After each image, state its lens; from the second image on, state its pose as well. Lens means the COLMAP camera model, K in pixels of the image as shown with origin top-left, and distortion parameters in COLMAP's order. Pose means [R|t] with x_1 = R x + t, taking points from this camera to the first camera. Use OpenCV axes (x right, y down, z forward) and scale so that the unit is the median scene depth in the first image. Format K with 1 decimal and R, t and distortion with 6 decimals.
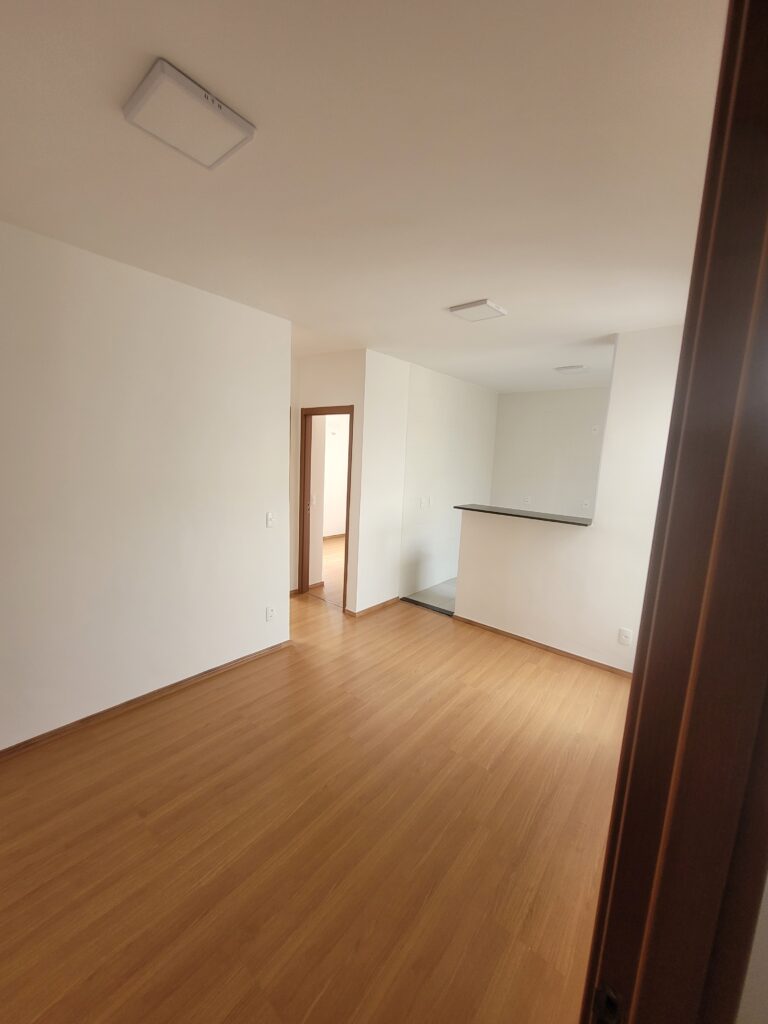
lens RADIAL K [[398.0, 0, 381.3], [0, 398.0, 513.6], [0, 0, 1]] dist [-0.002637, -0.000463]
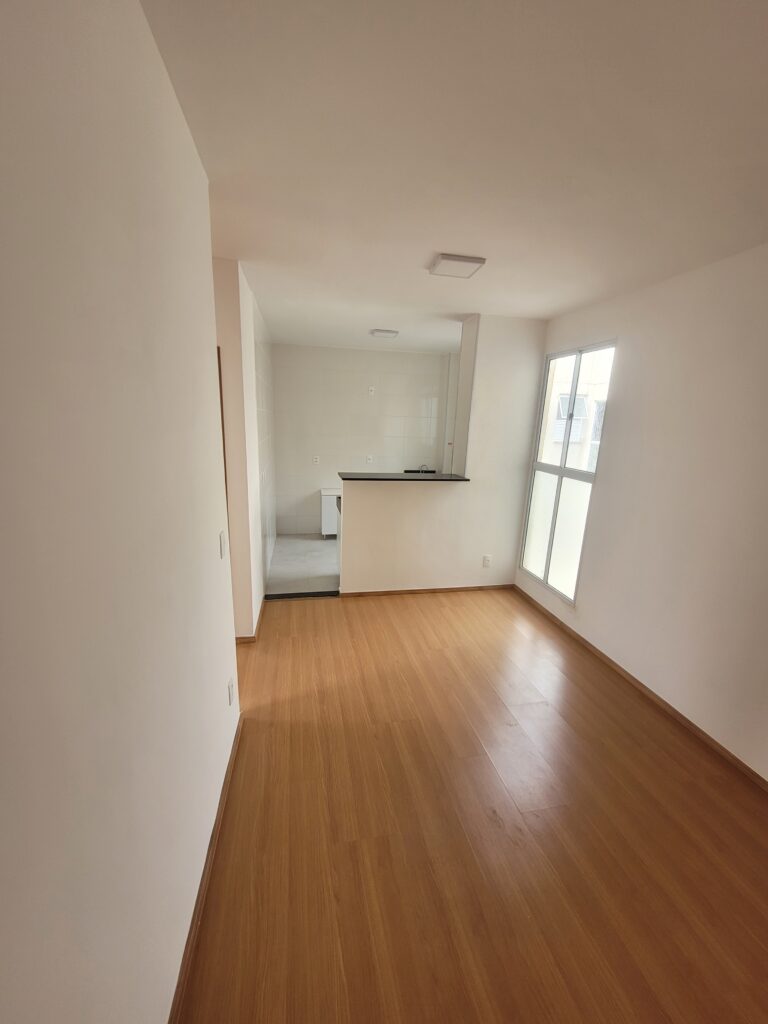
lens RADIAL K [[398.0, 0, 381.3], [0, 398.0, 513.6], [0, 0, 1]] dist [-0.002637, -0.000463]
pose [[0.617216, -0.200121, 0.760918, -0.544040], [0.105380, 0.979425, 0.172109, -0.099962], [-0.779705, -0.026043, 0.625605, 0.434989]]
